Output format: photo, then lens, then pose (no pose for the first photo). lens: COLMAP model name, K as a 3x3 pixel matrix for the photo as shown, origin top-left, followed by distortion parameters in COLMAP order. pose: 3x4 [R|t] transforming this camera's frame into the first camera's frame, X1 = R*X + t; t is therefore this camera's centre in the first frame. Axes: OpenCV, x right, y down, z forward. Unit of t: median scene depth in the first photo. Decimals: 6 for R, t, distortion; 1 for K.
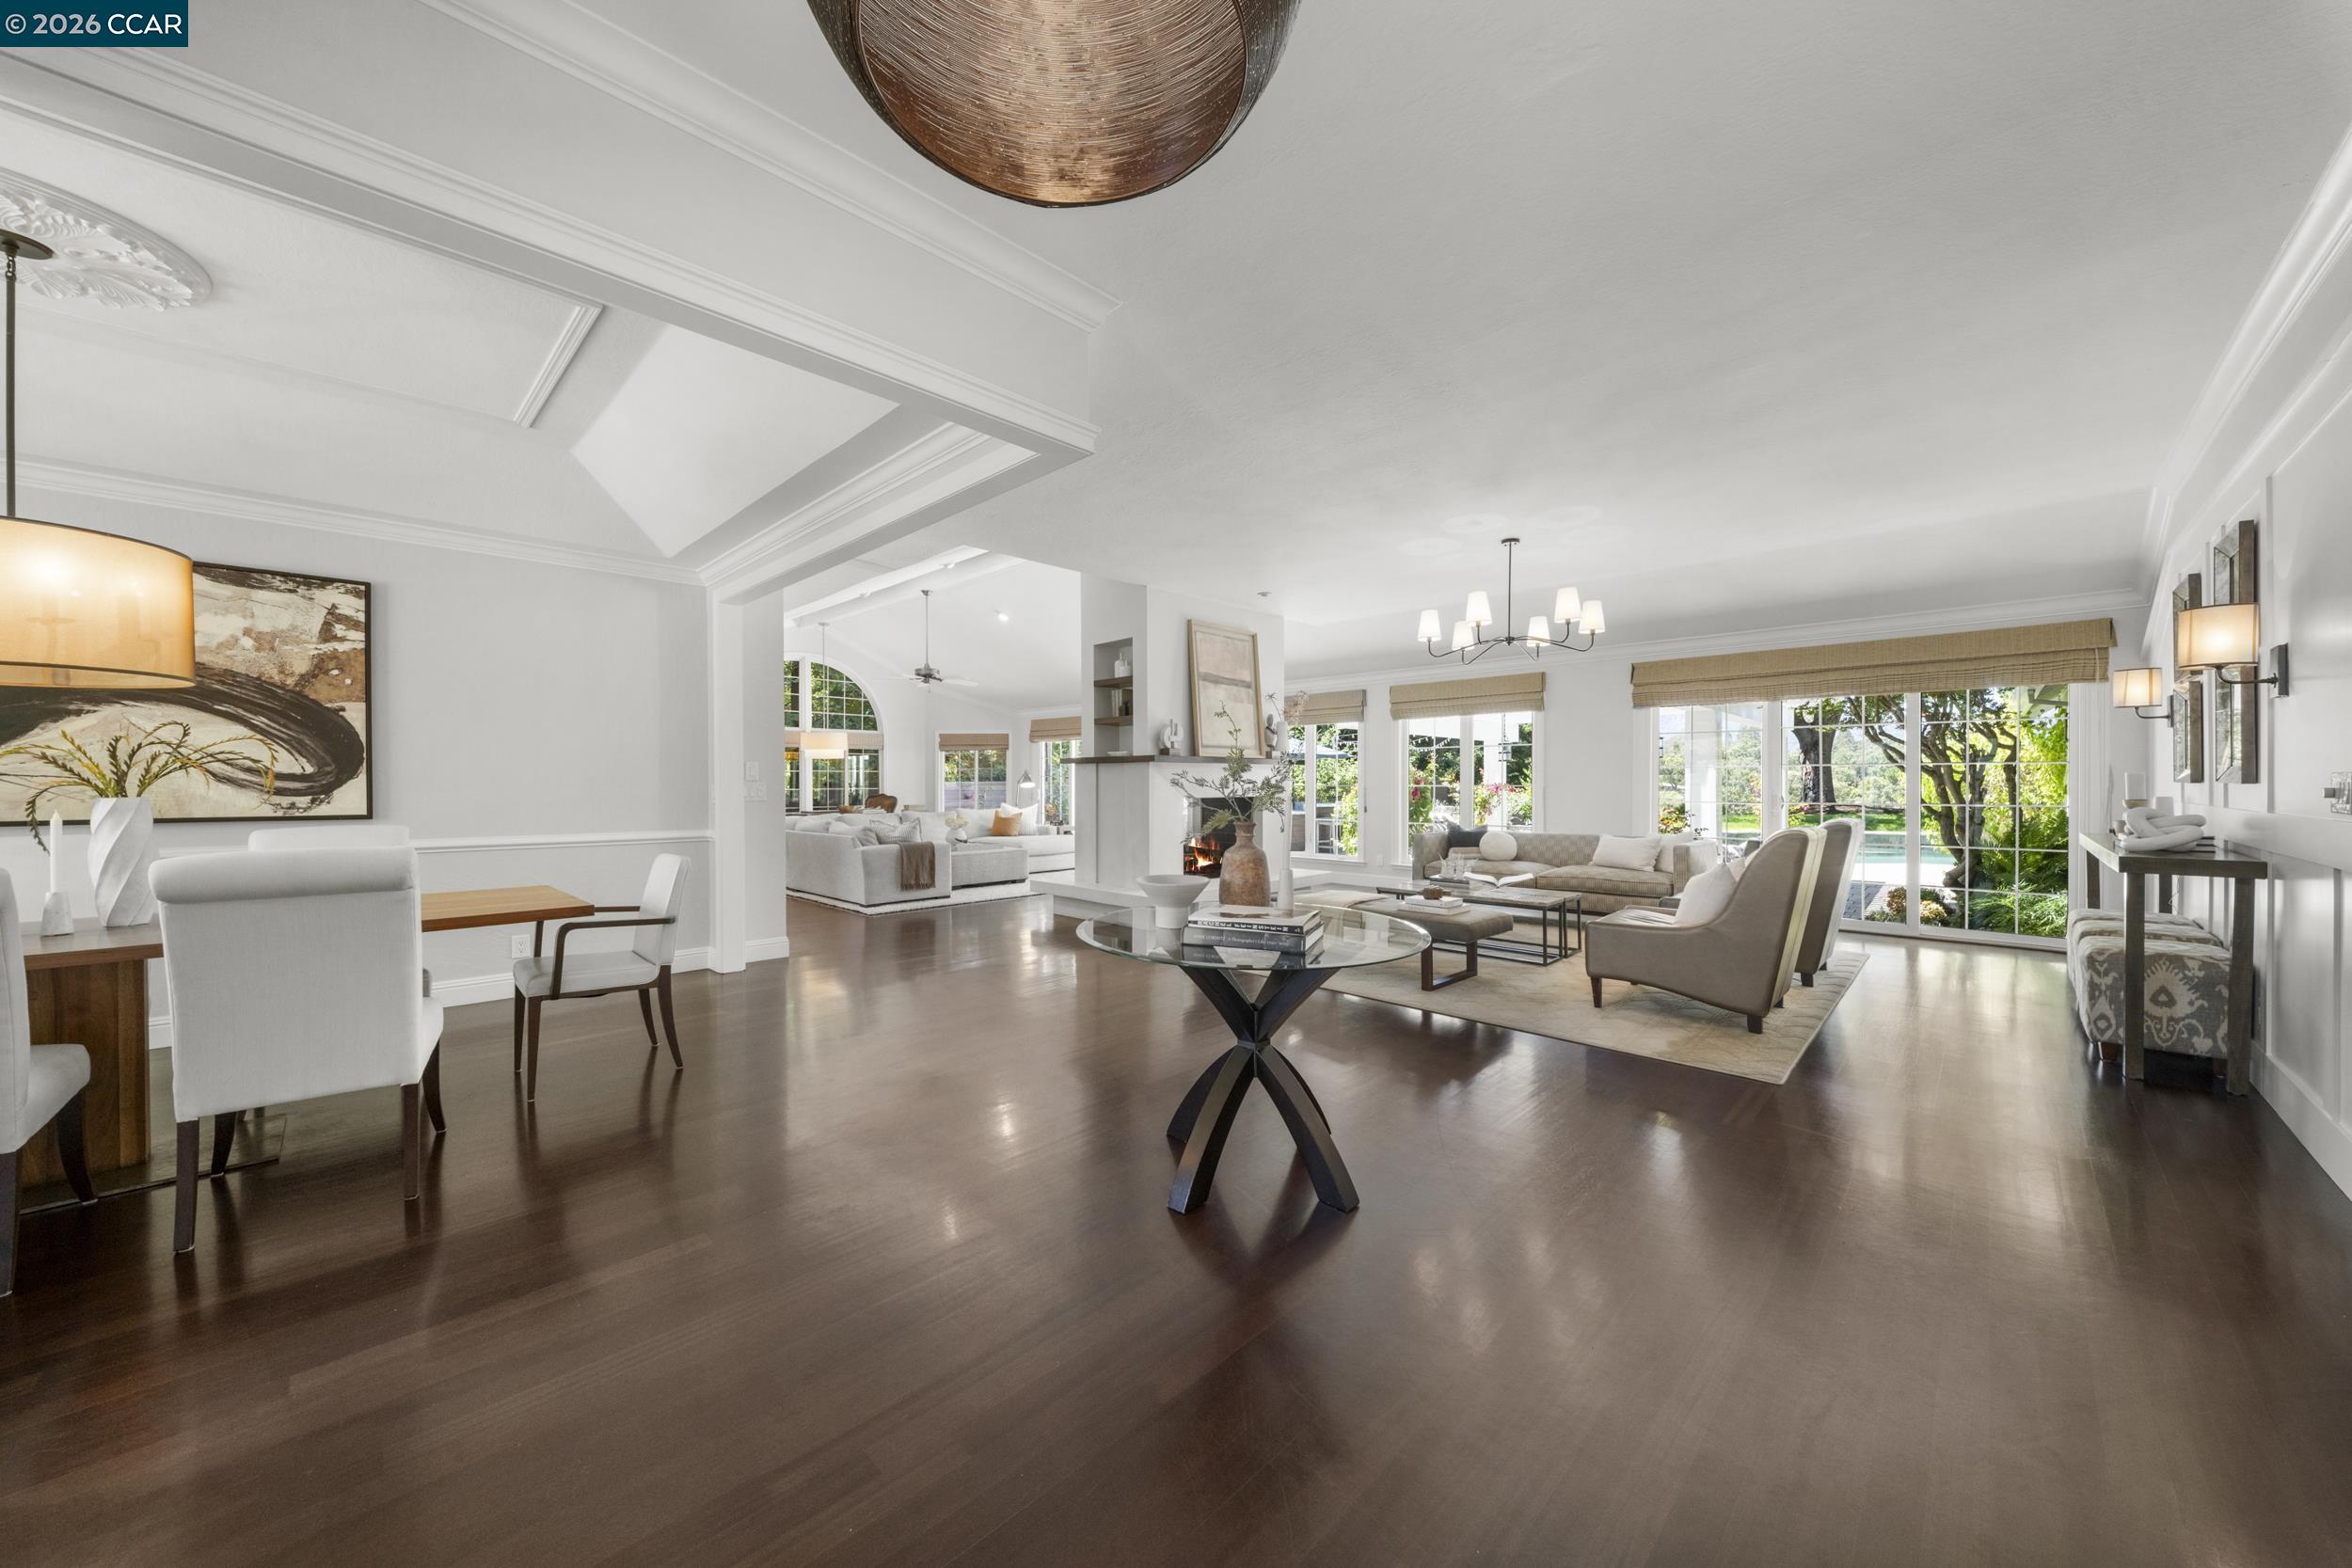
lens RADIAL K [[825.6, 0, 1178.3], [0, 825.6, 787.5], [0, 0, 1]] dist [0.006565, -0.007893]
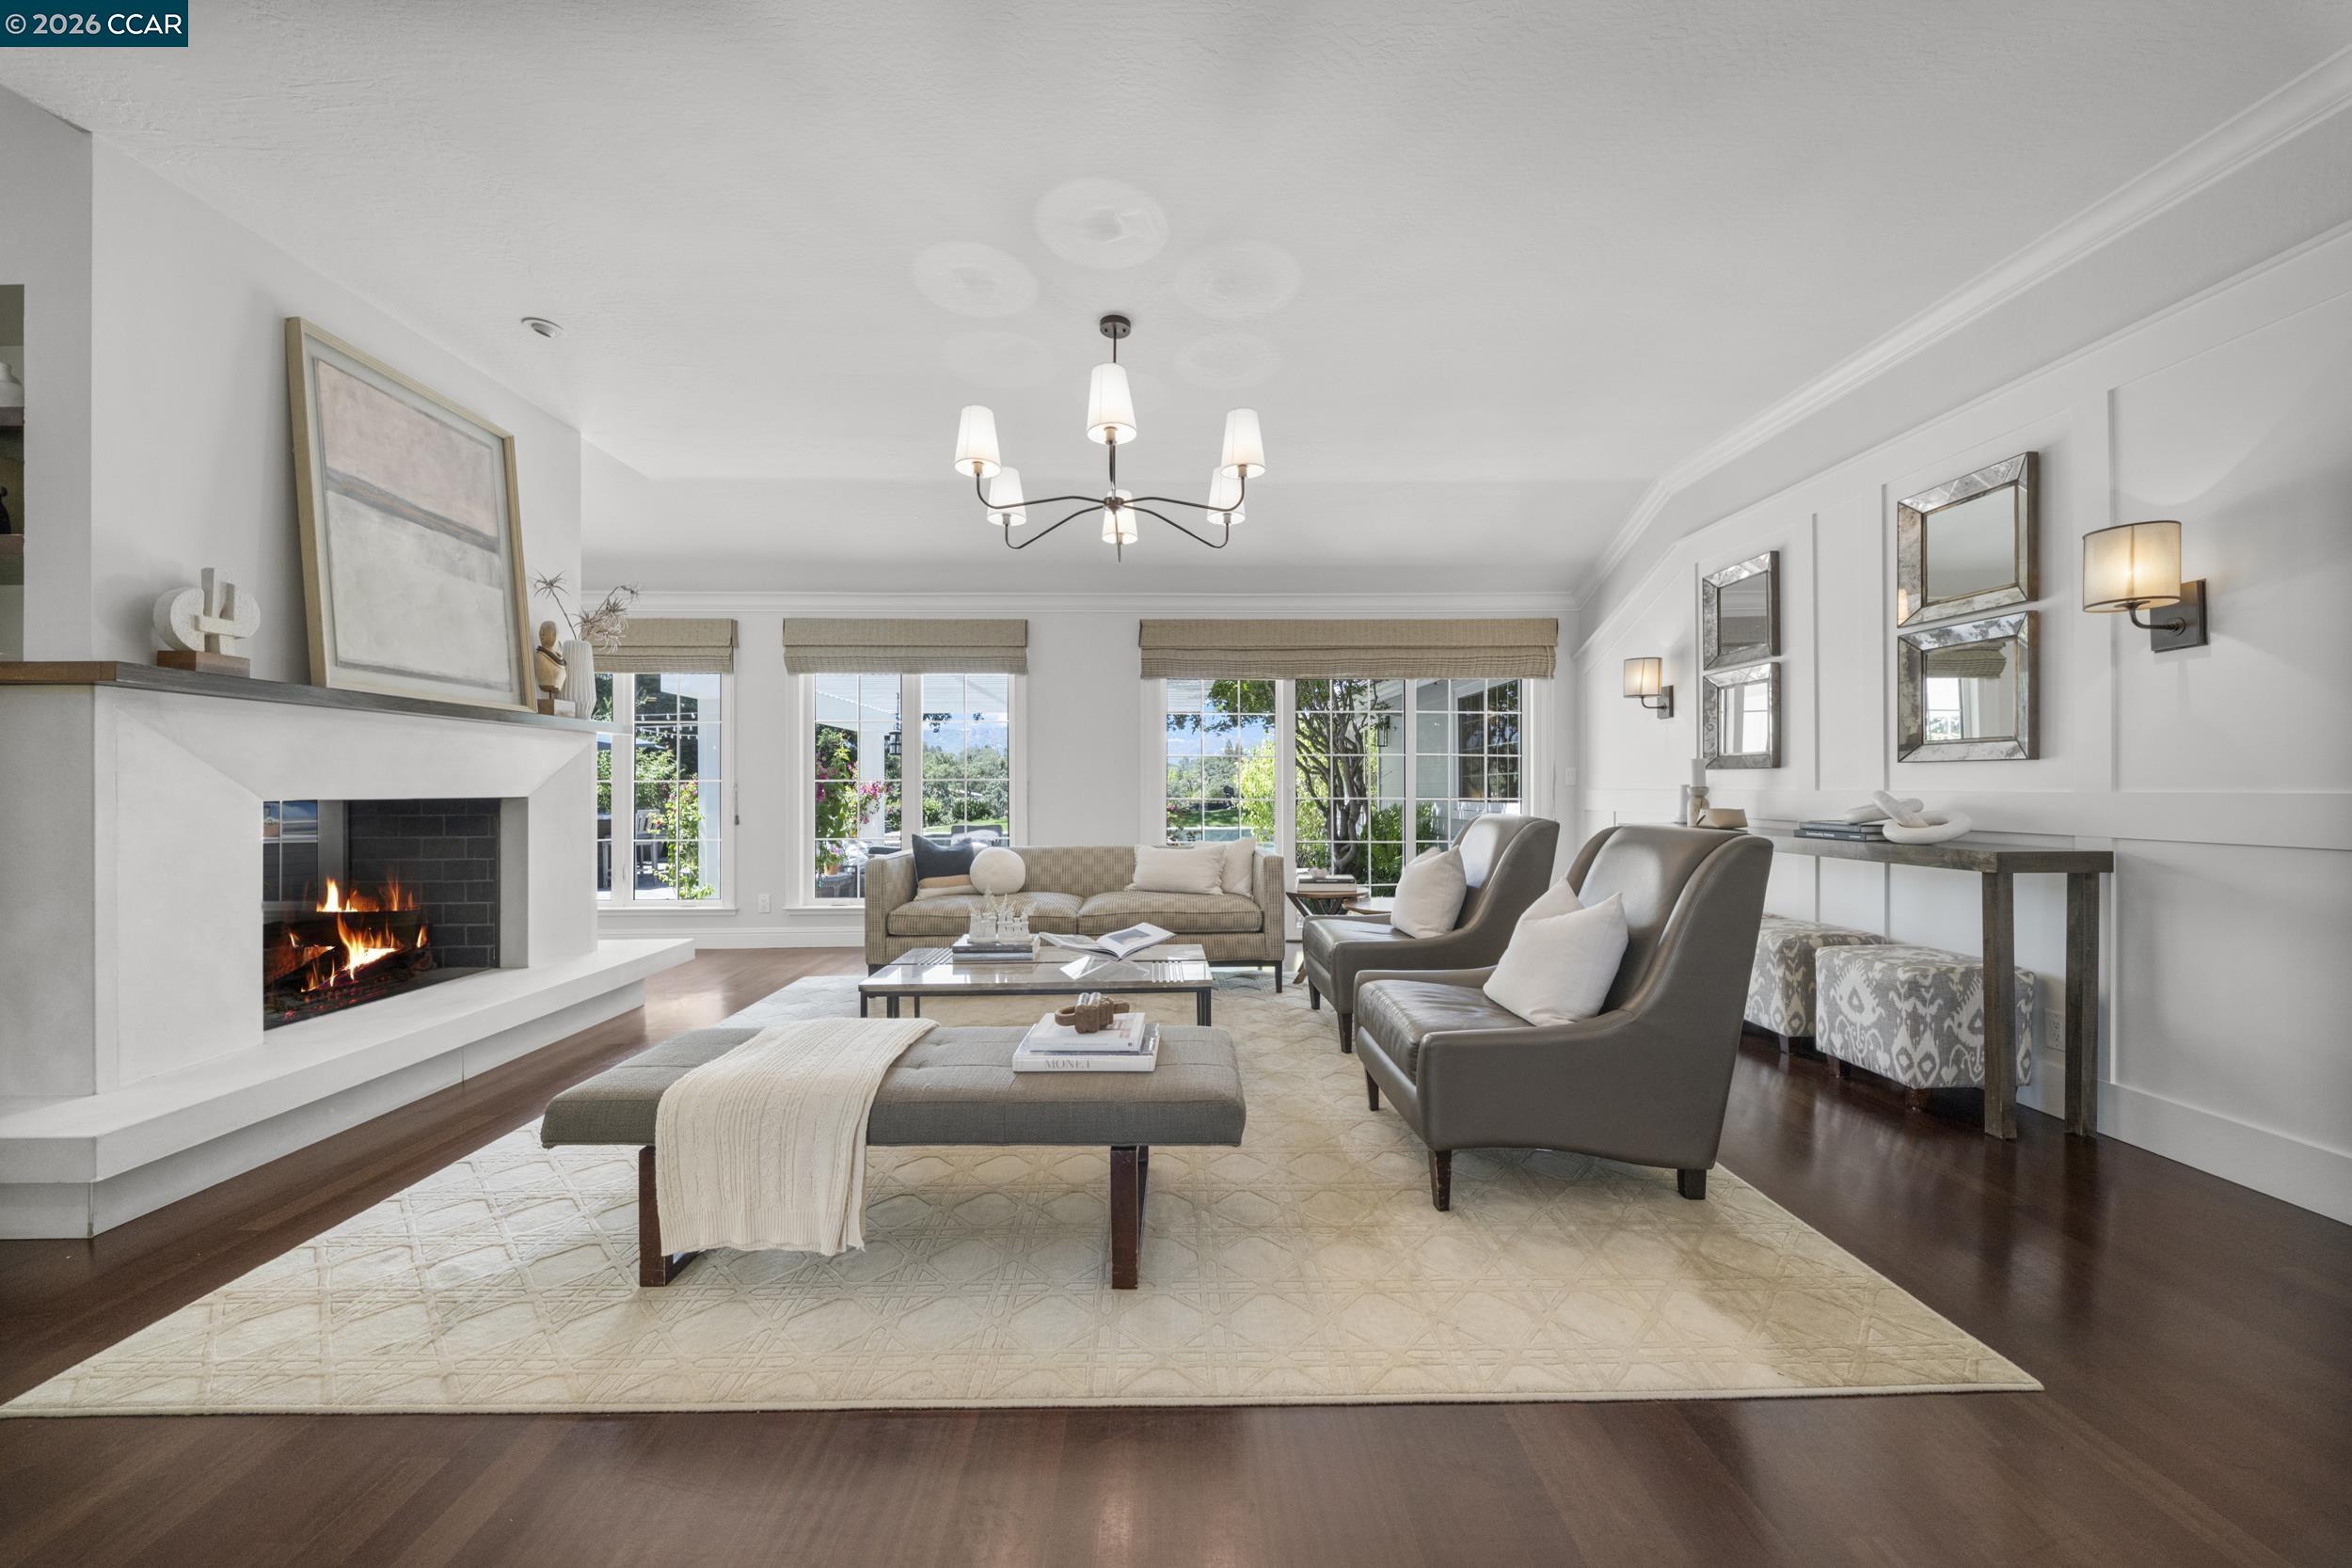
lens RADIAL K [[825.6, 0, 1178.3], [0, 825.6, 787.5], [0, 0, 1]] dist [0.006565, -0.007893]
pose [[0.699839, 0.001217, 0.714300, 0.029345], [0.005126, 0.999964, -0.006725, 0.011487], [-0.714282, 0.008368, 0.699808, 0.461993]]
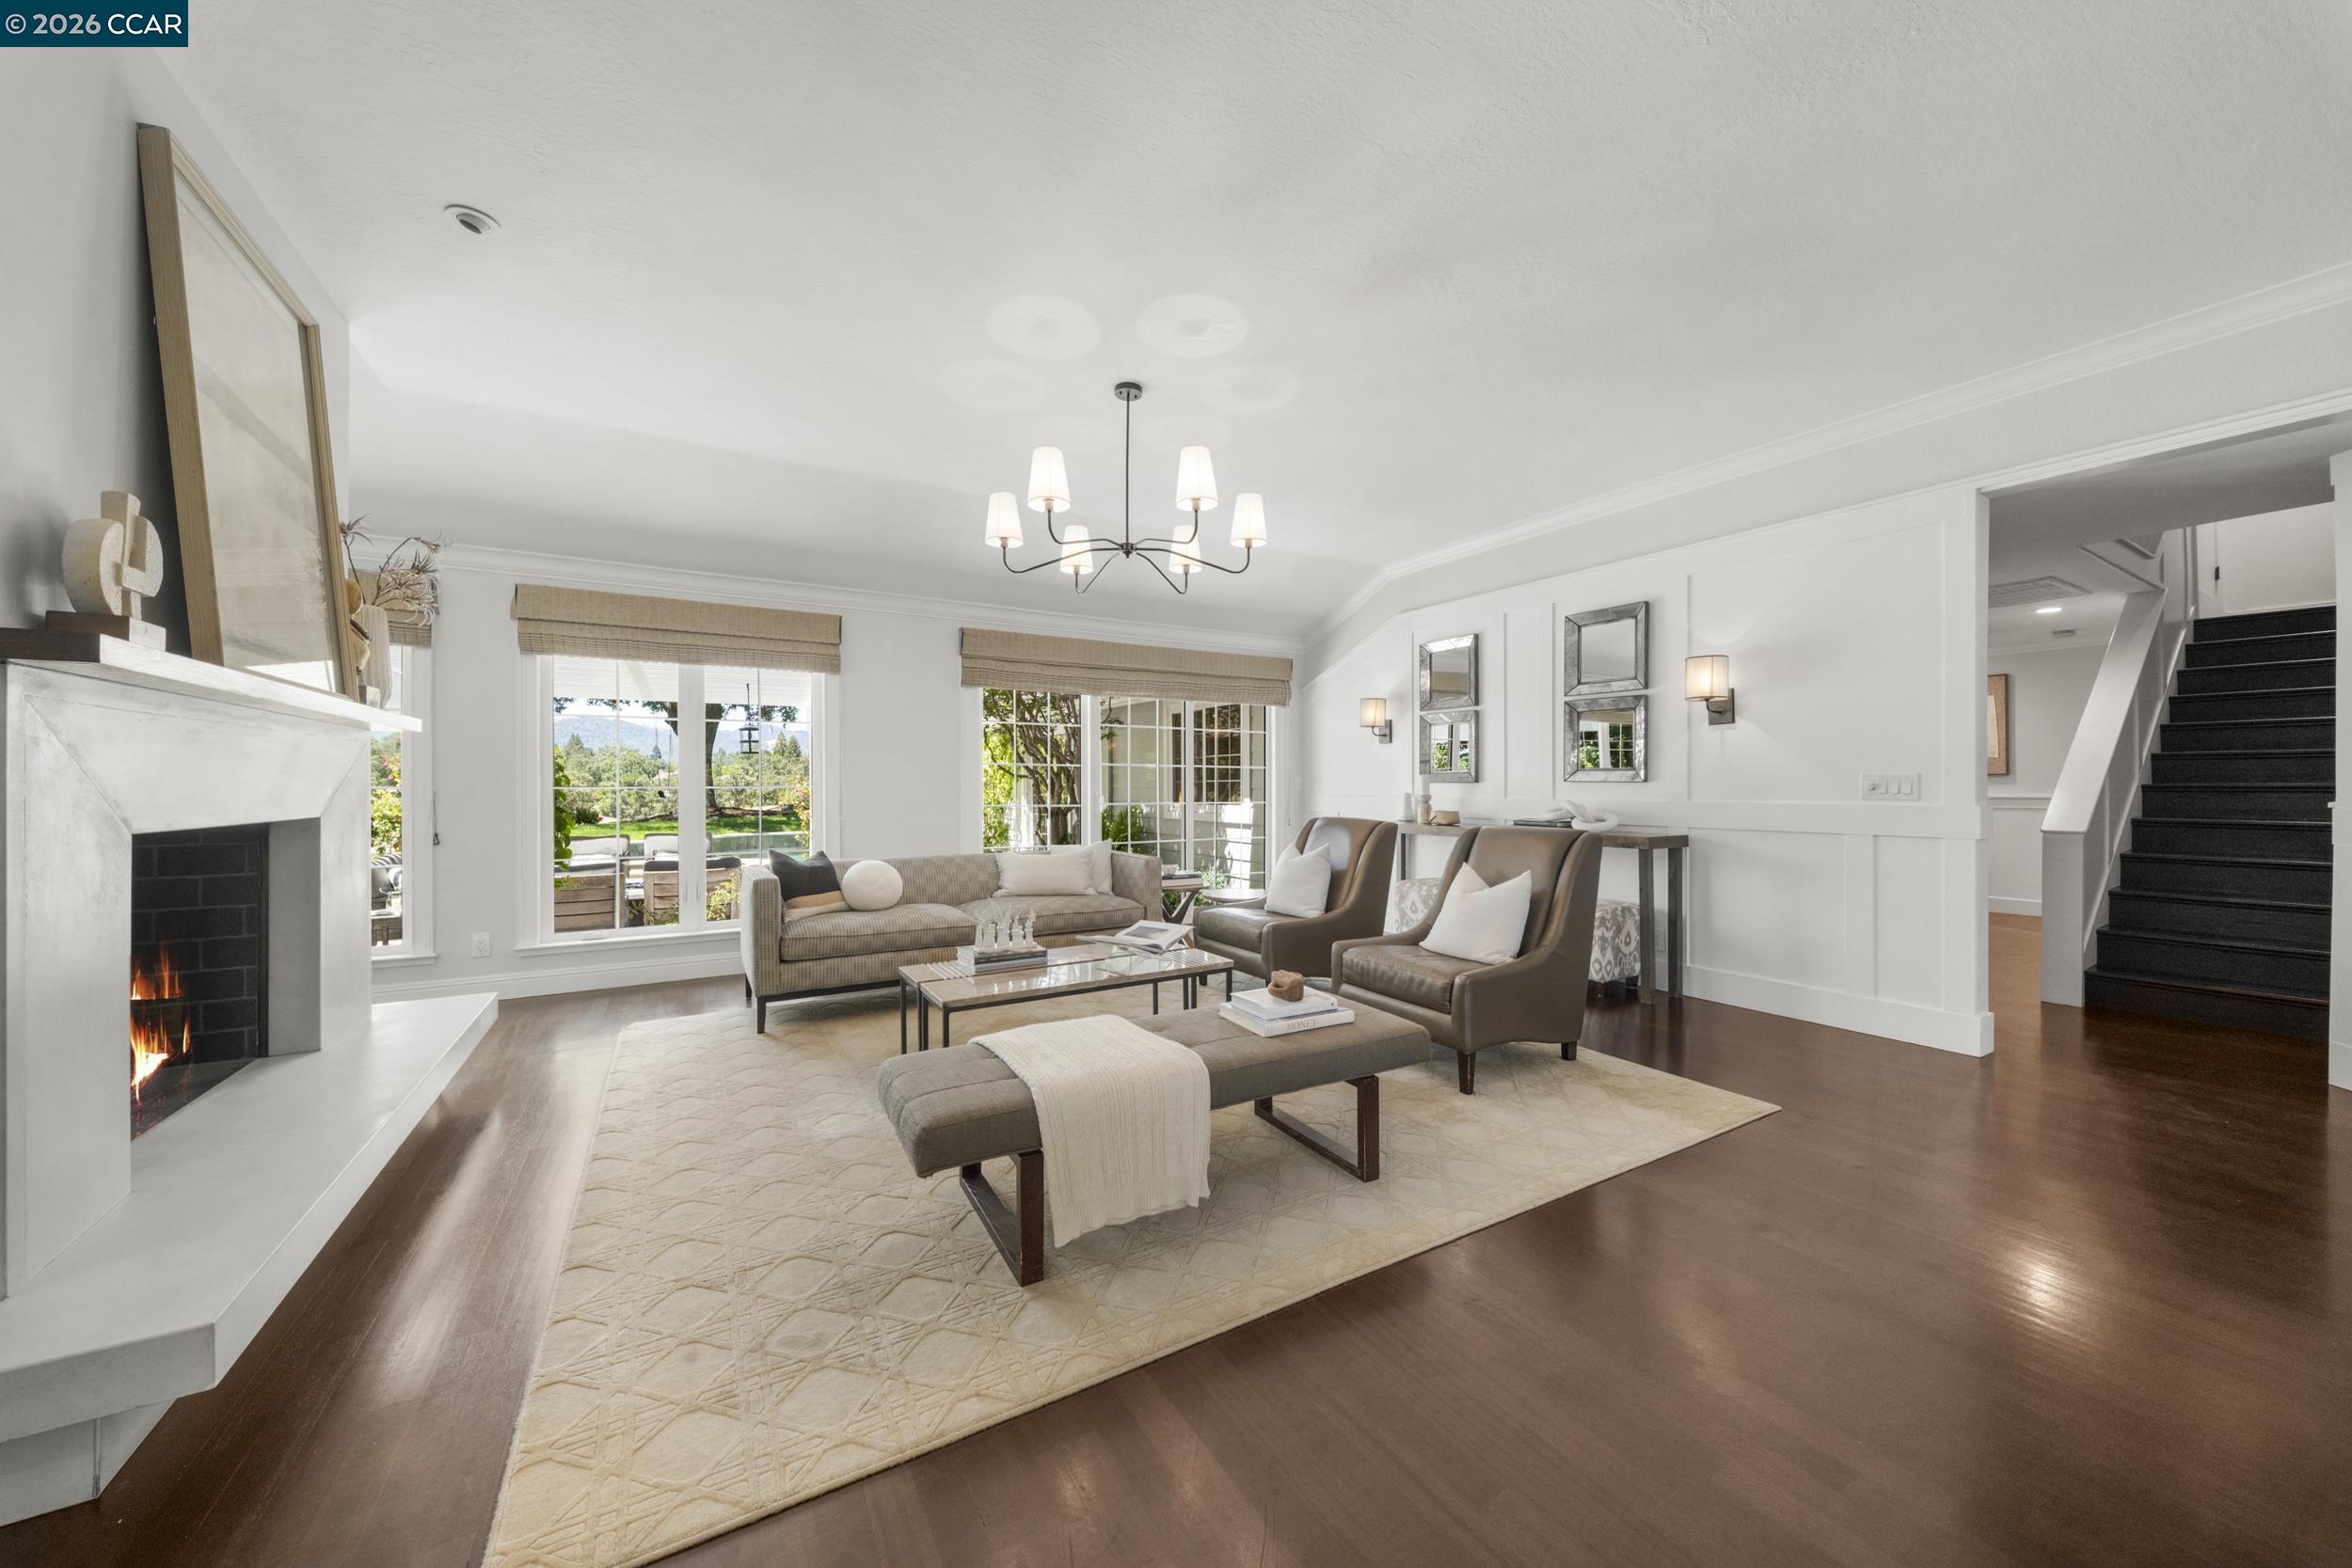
lens RADIAL K [[825.6, 0, 1178.3], [0, 825.6, 787.5], [0, 0, 1]] dist [0.006565, -0.007893]
pose [[0.255468, -0.000329, 0.966817, -0.148027], [0.005533, 0.999984, -0.001122, 0.000774], [-0.966802, 0.005636, 0.255466, 0.637563]]
